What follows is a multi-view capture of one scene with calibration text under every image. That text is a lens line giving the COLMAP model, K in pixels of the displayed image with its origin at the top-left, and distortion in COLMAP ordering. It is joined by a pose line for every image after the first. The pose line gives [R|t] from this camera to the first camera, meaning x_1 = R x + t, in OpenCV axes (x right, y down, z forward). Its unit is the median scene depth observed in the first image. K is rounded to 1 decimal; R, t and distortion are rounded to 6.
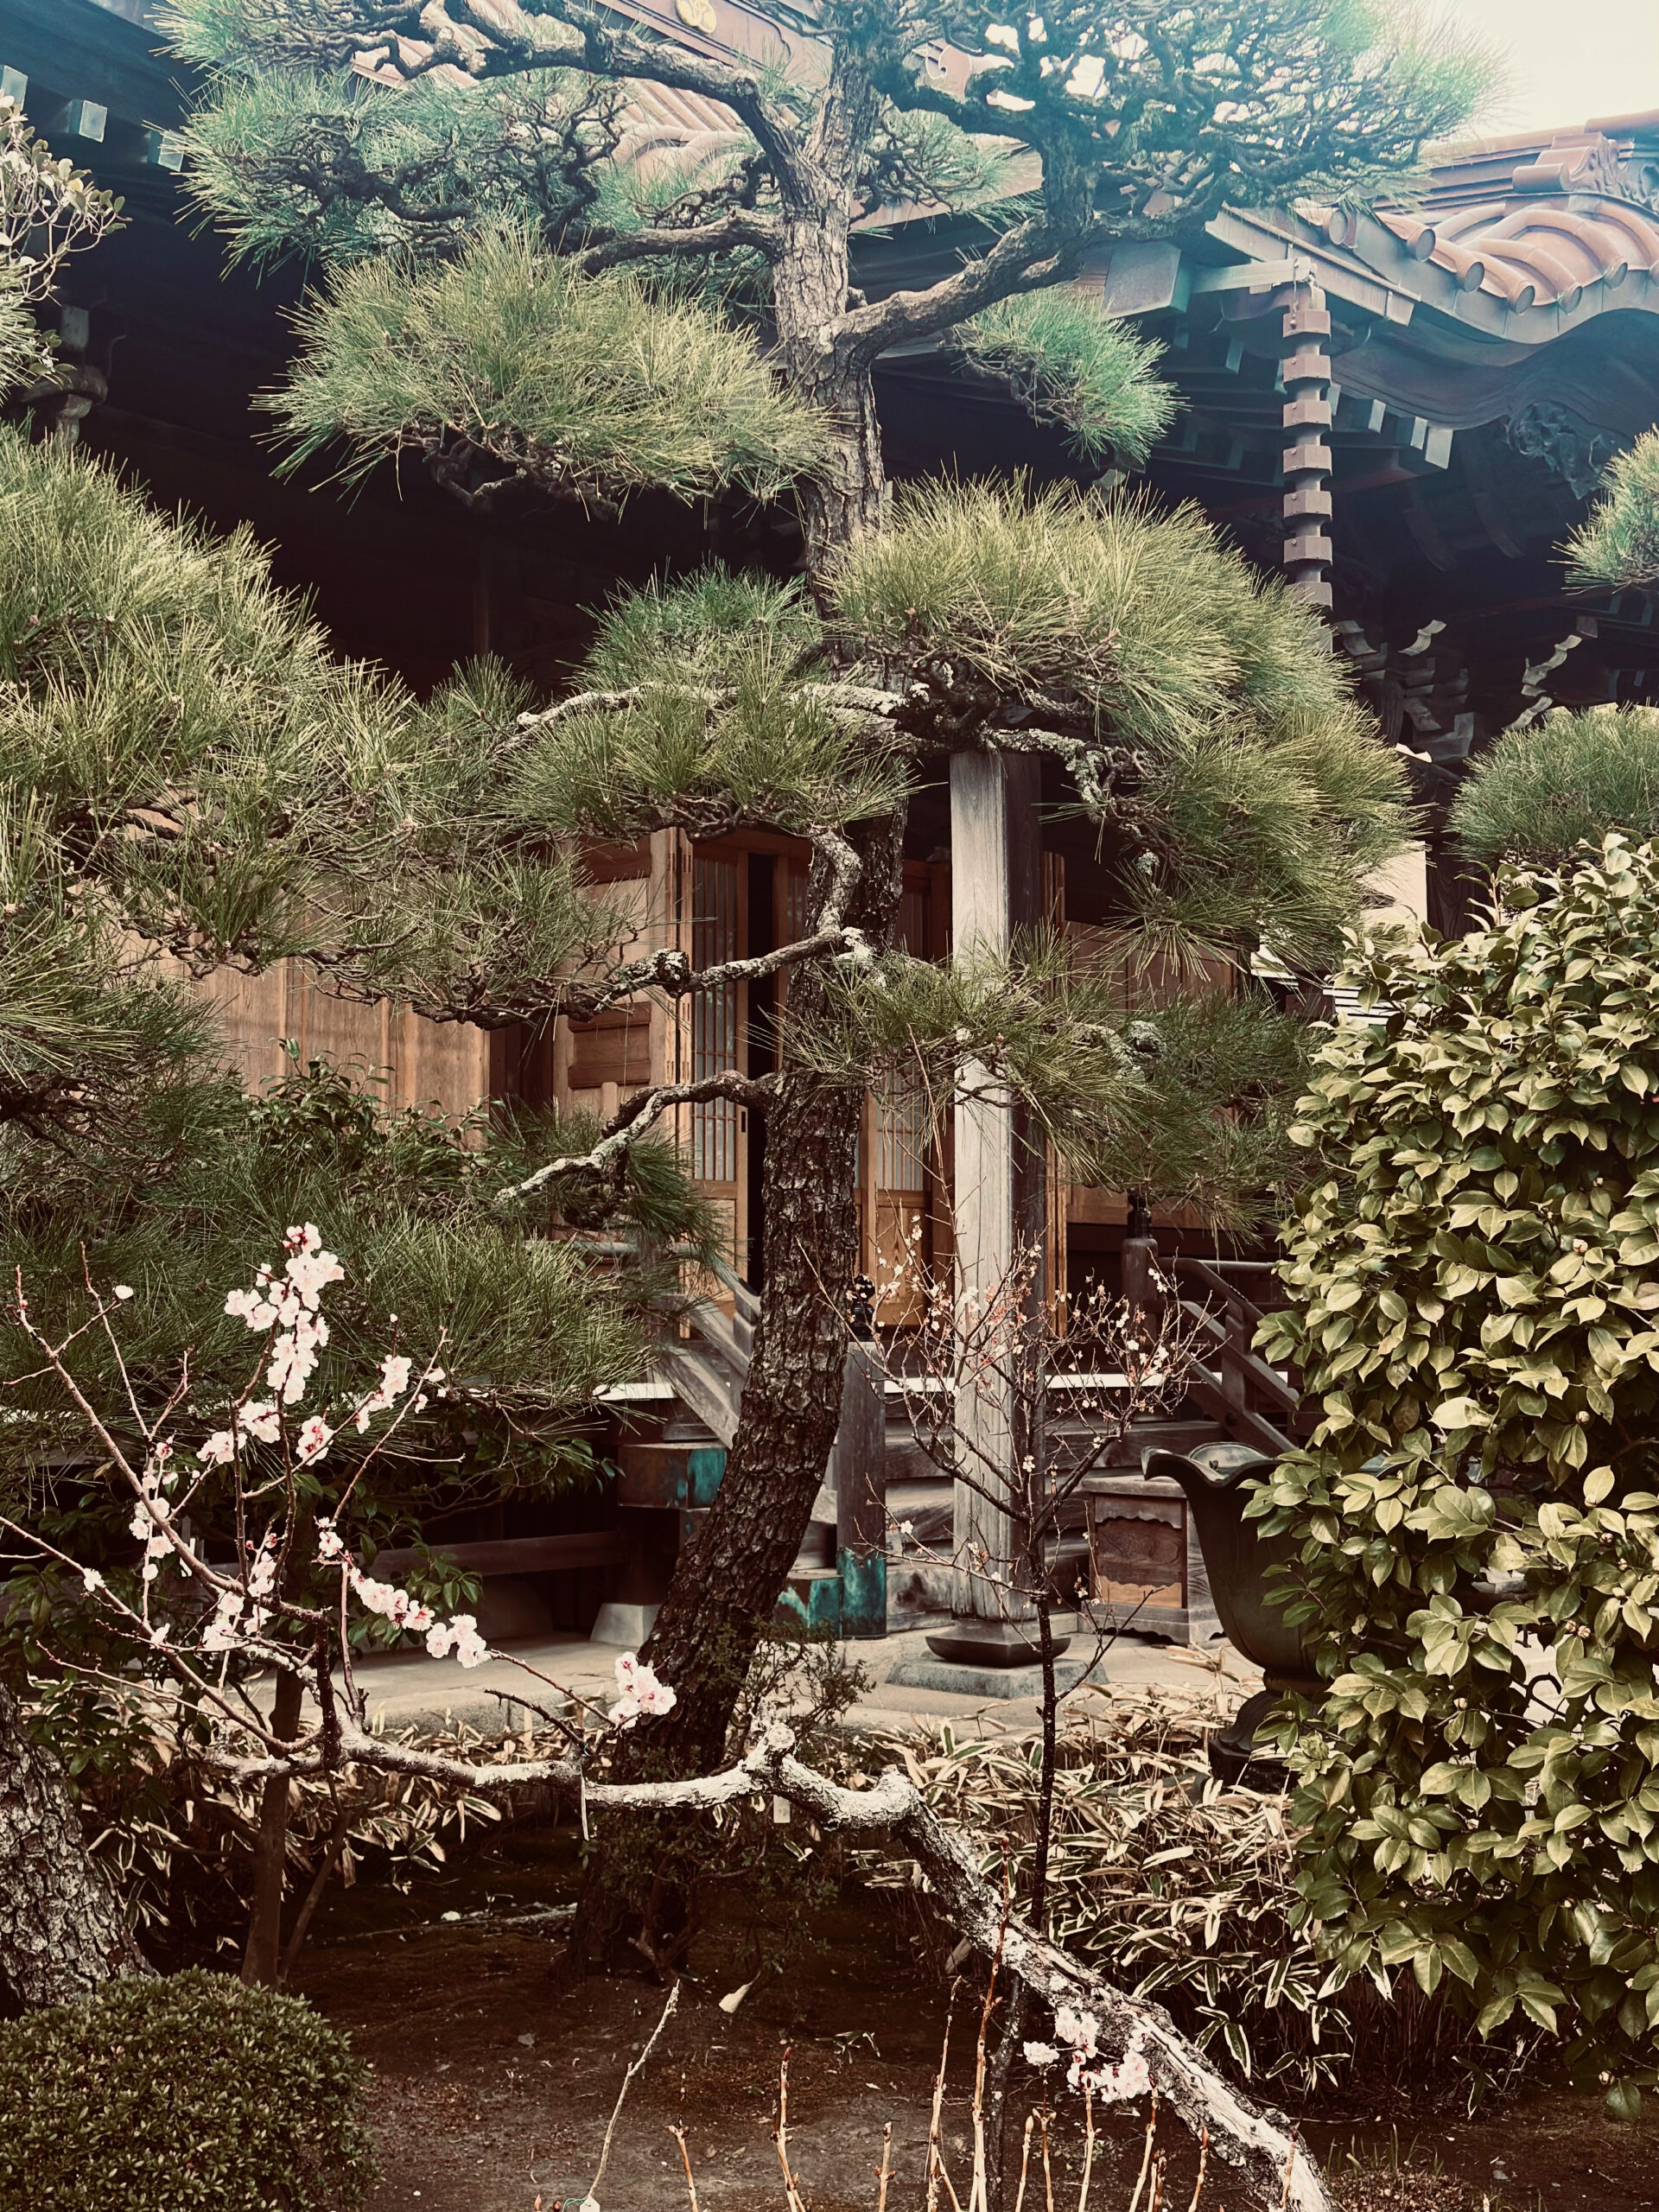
lens RADIAL K [[2960.4, 0, 847.5], [0, 2960.4, 1090.6], [0, 0, 1]] dist [0.140285, 0.000000]
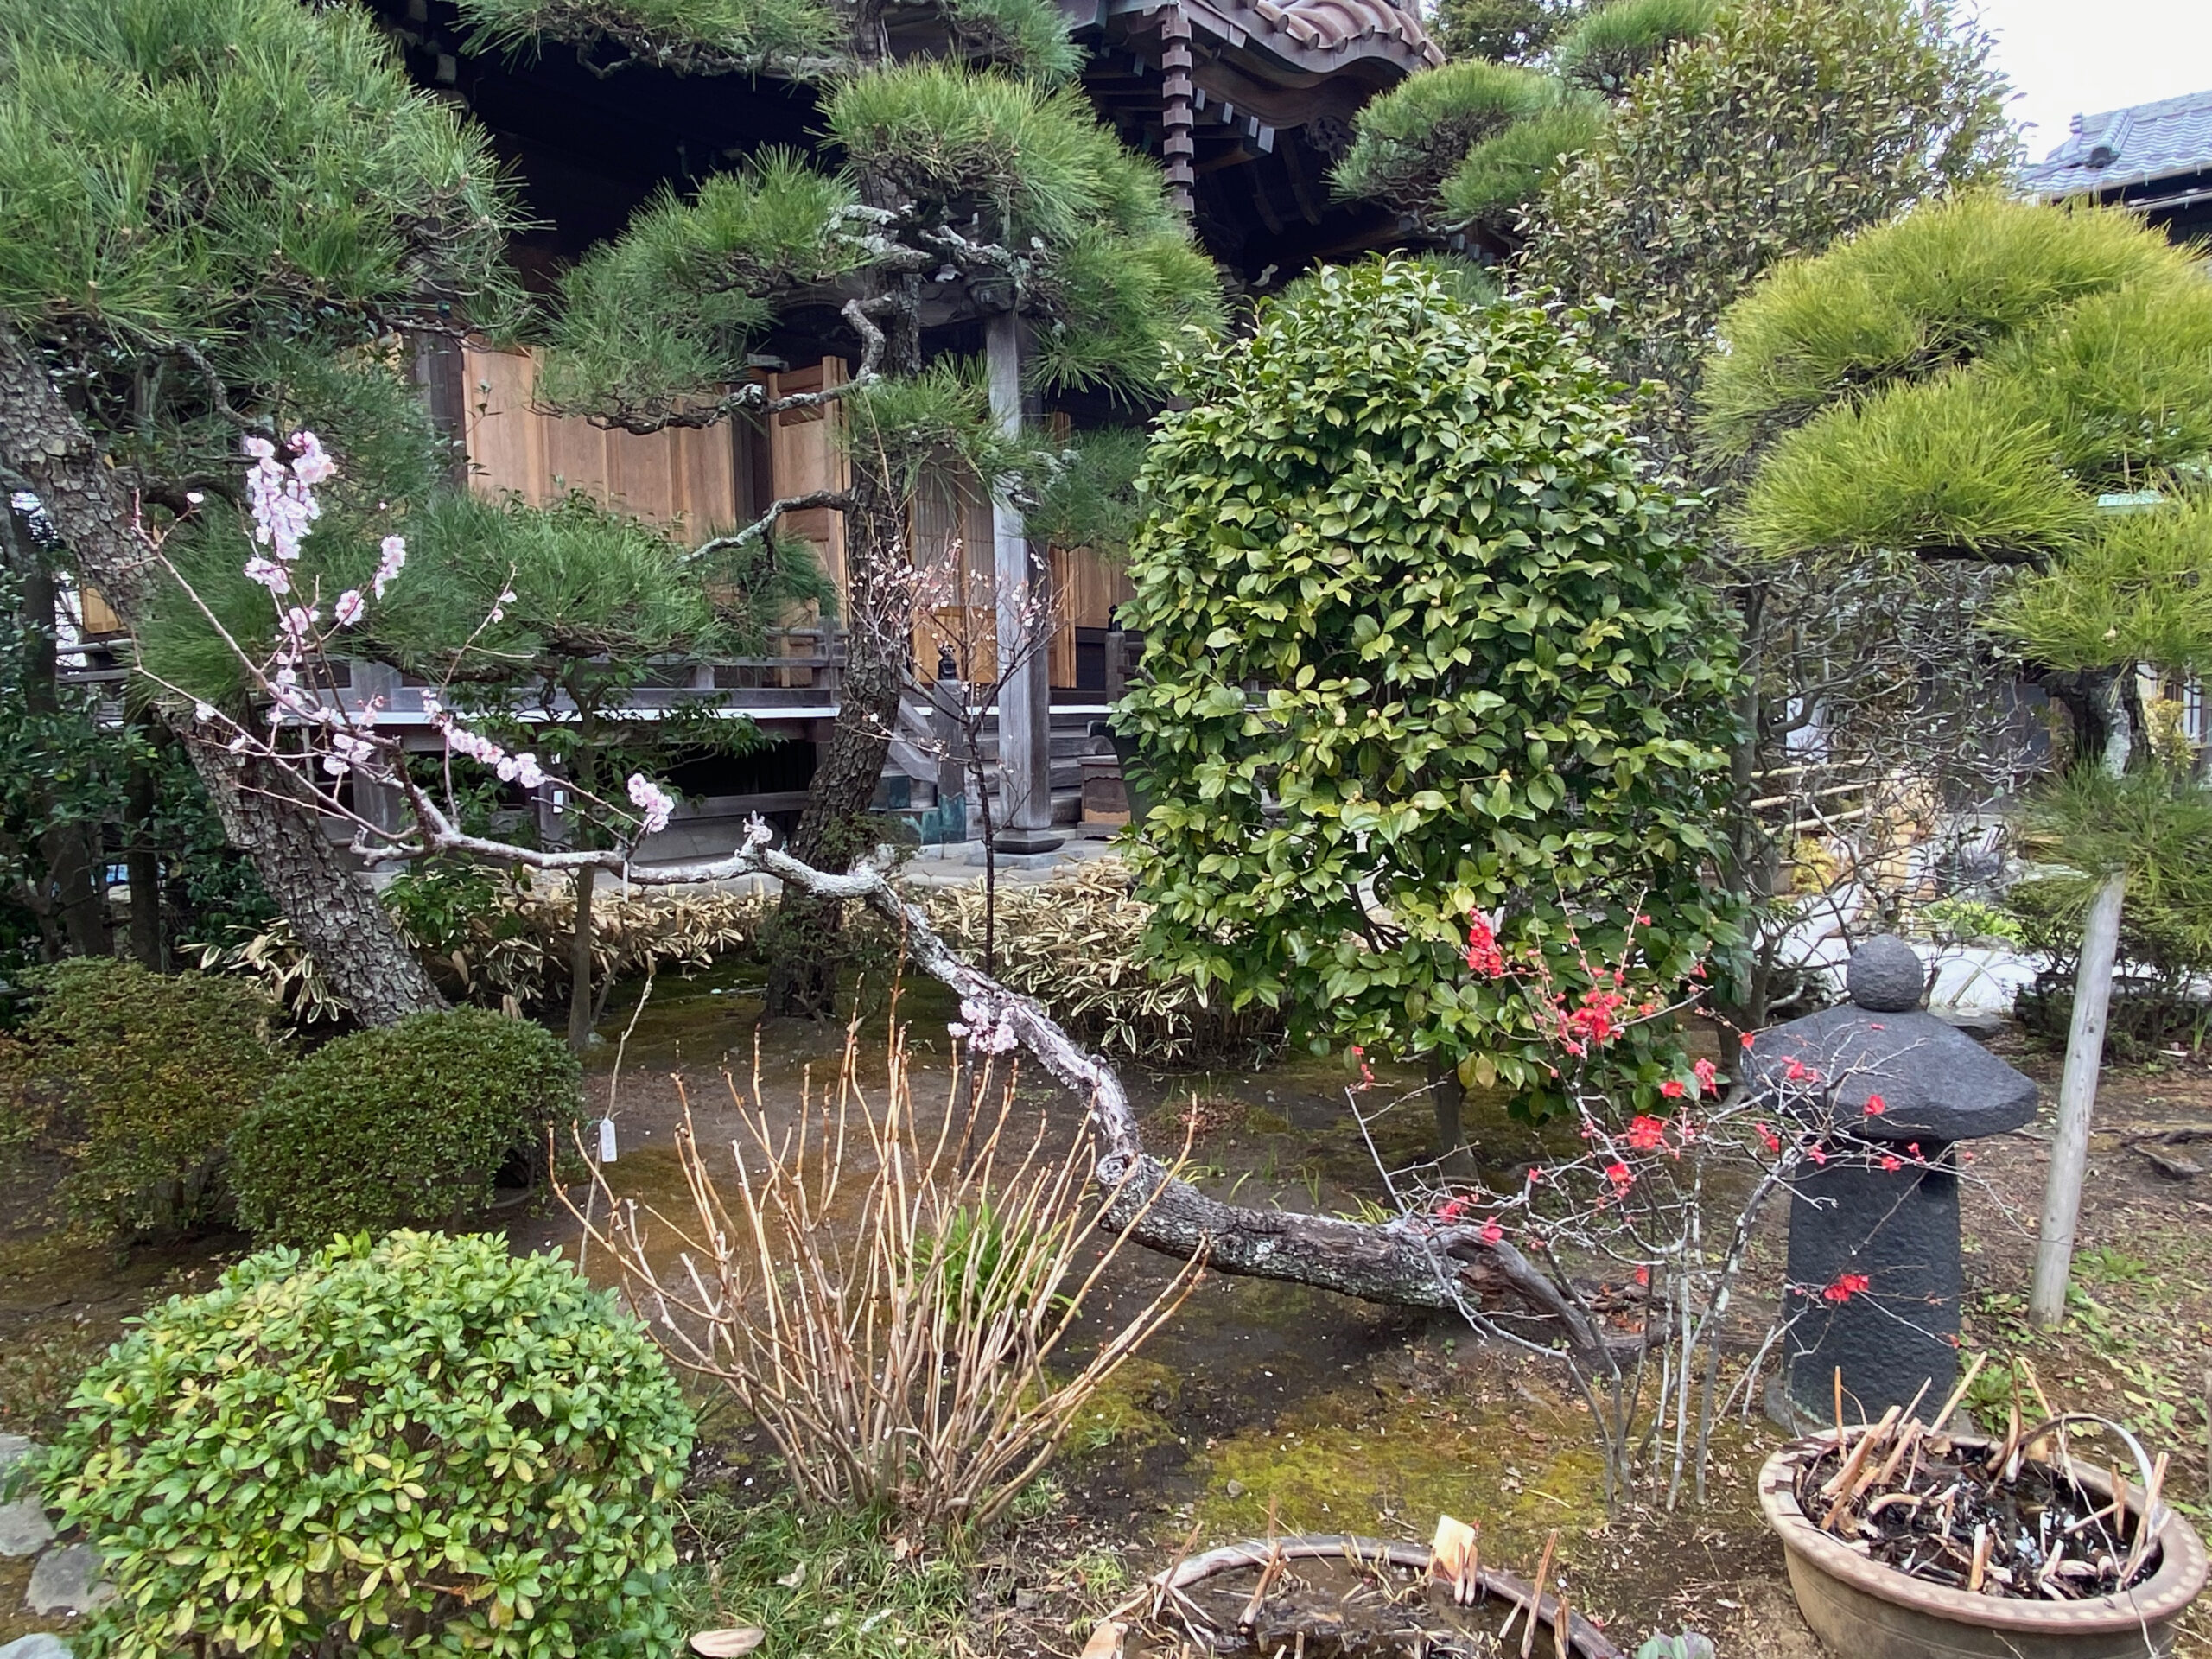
lens RADIAL K [[1497.8, 0, 1101.0], [0, 1497.8, 831.0], [0, 0, 1]] dist [0.068404, -0.020049]
pose [[0.997910, -0.025025, 0.059578, 0.088384], [0.015761, 0.988382, 0.151169, 0.086290], [-0.062669, -0.149914, 0.986711, 0.197581]]
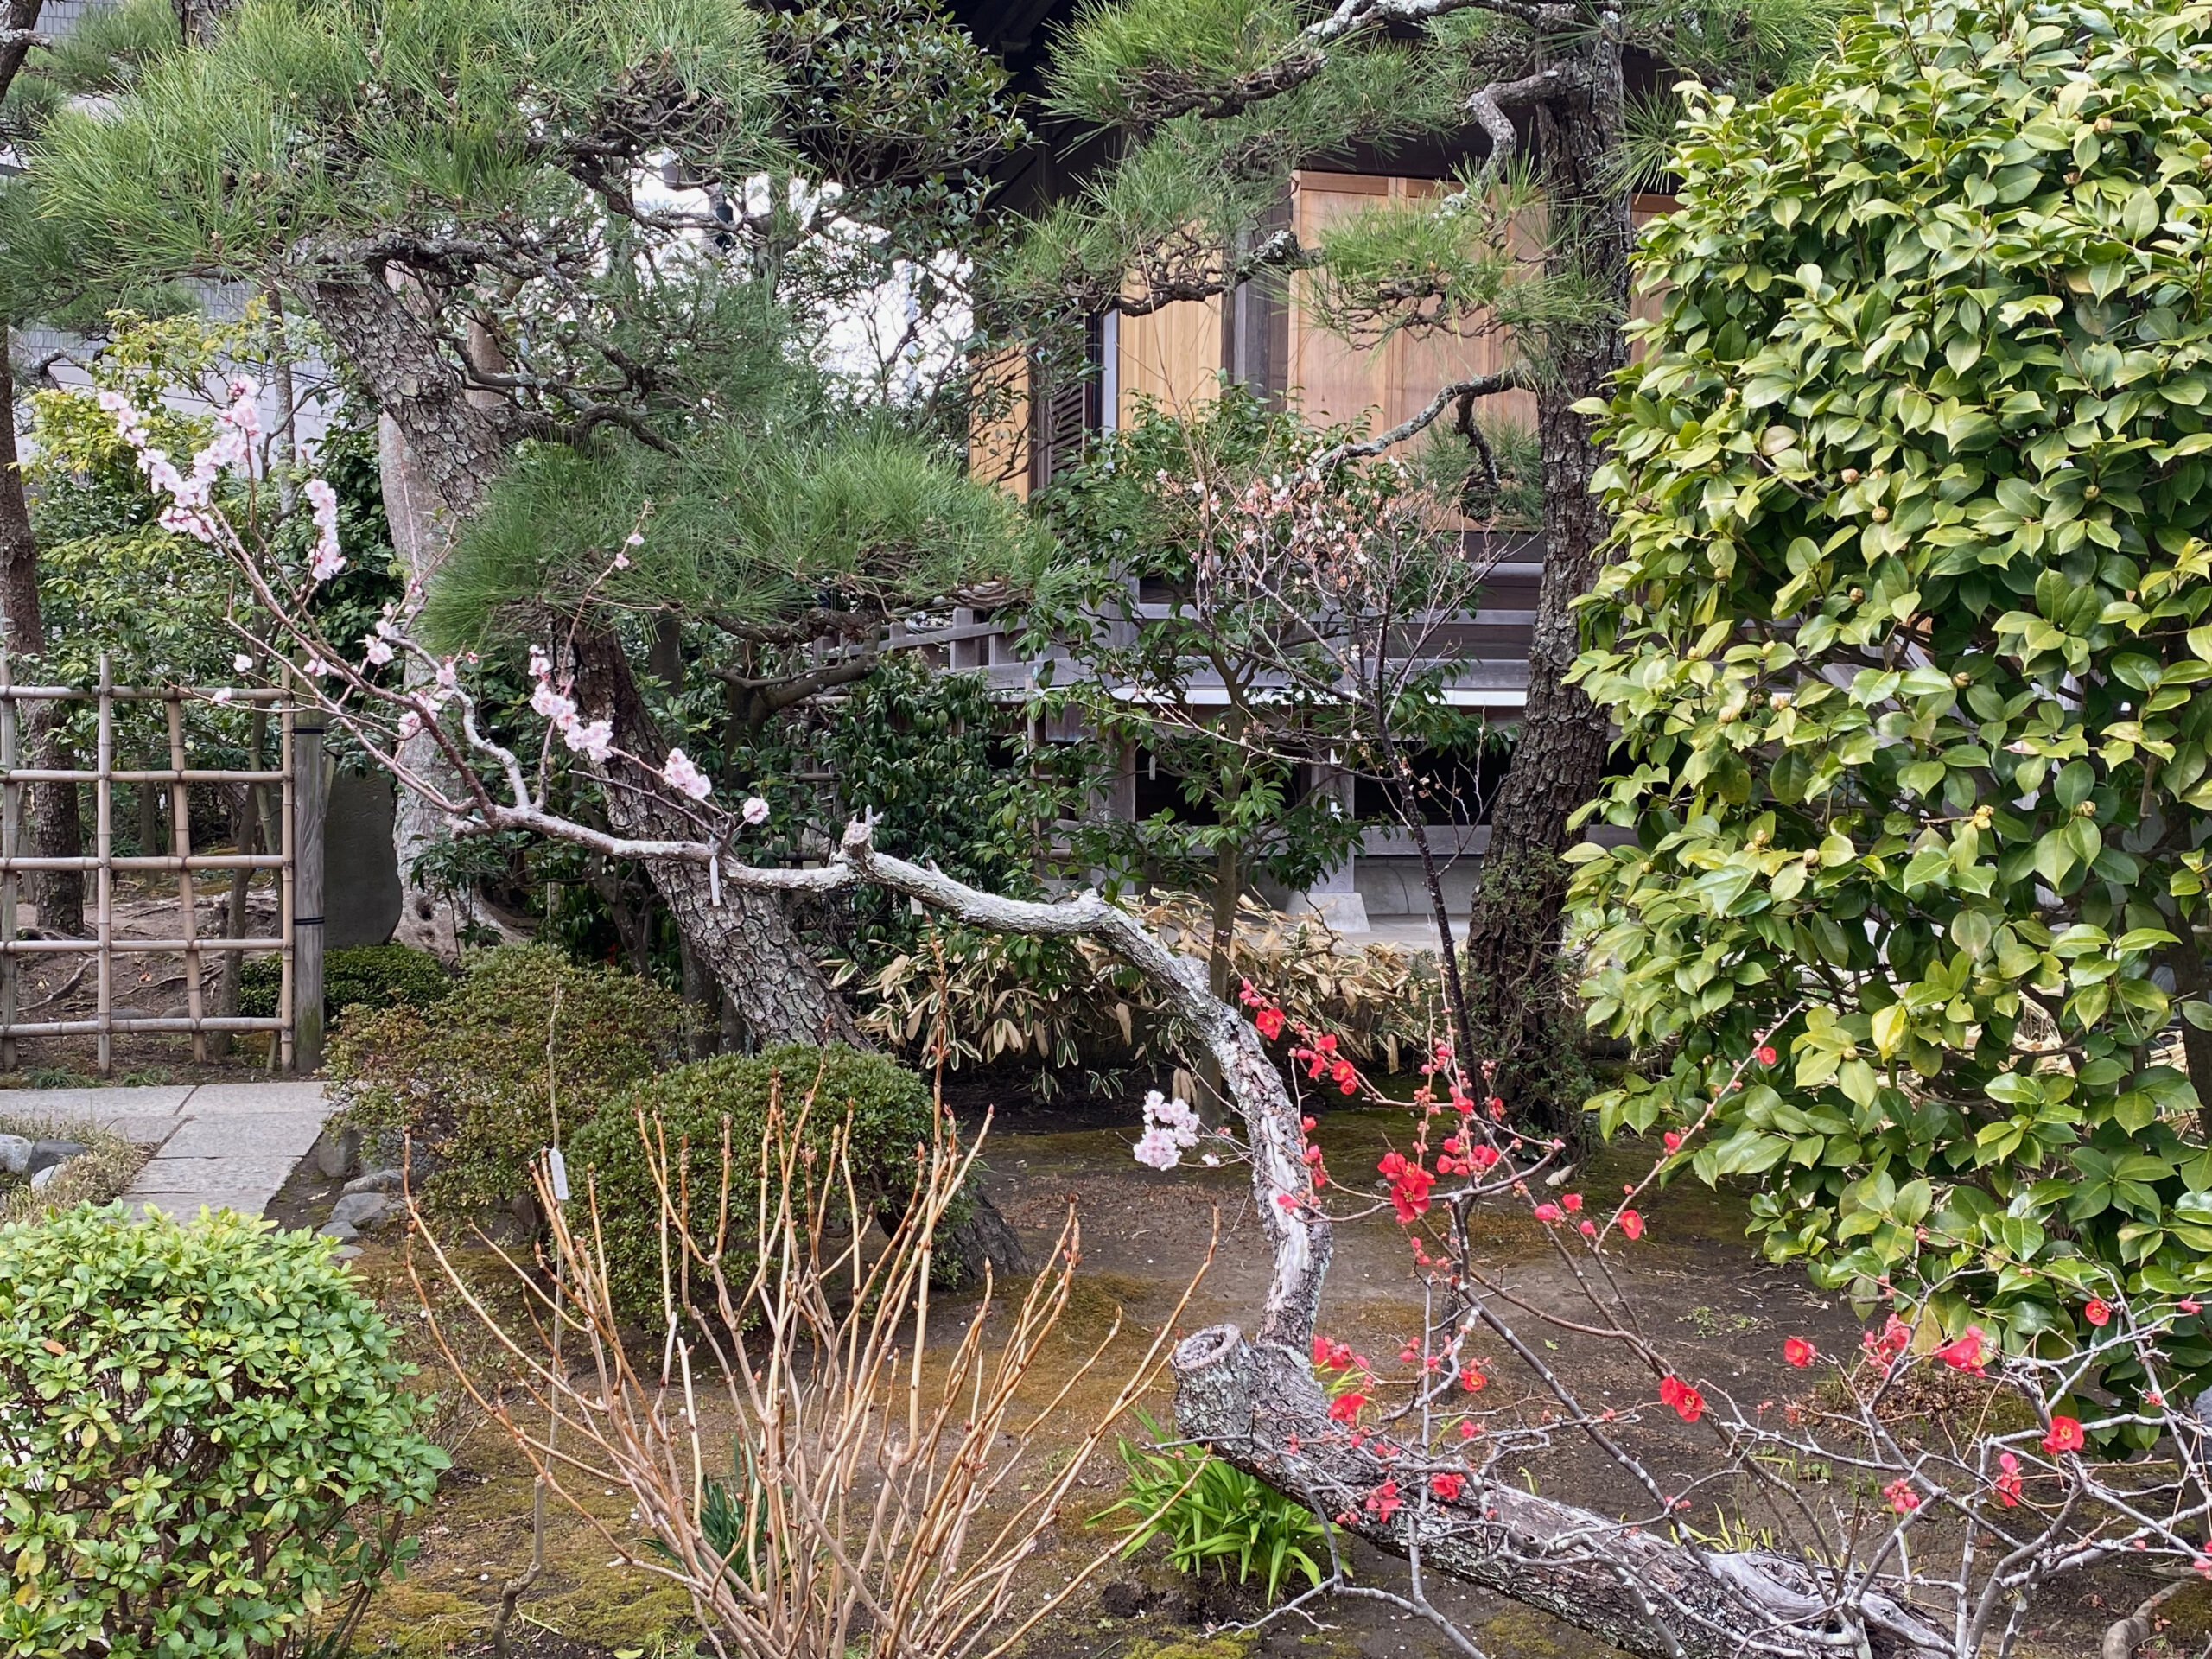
lens RADIAL K [[2389.8, 0, 1115.5], [0, 2389.8, 826.8], [0, 0, 1]] dist [0.141153, 0.000000]
pose [[0.839879, 0.033057, -0.541766, 0.490859], [0.031062, 0.993580, 0.108781, 0.095732], [0.541884, -0.108191, 0.833460, 0.220604]]
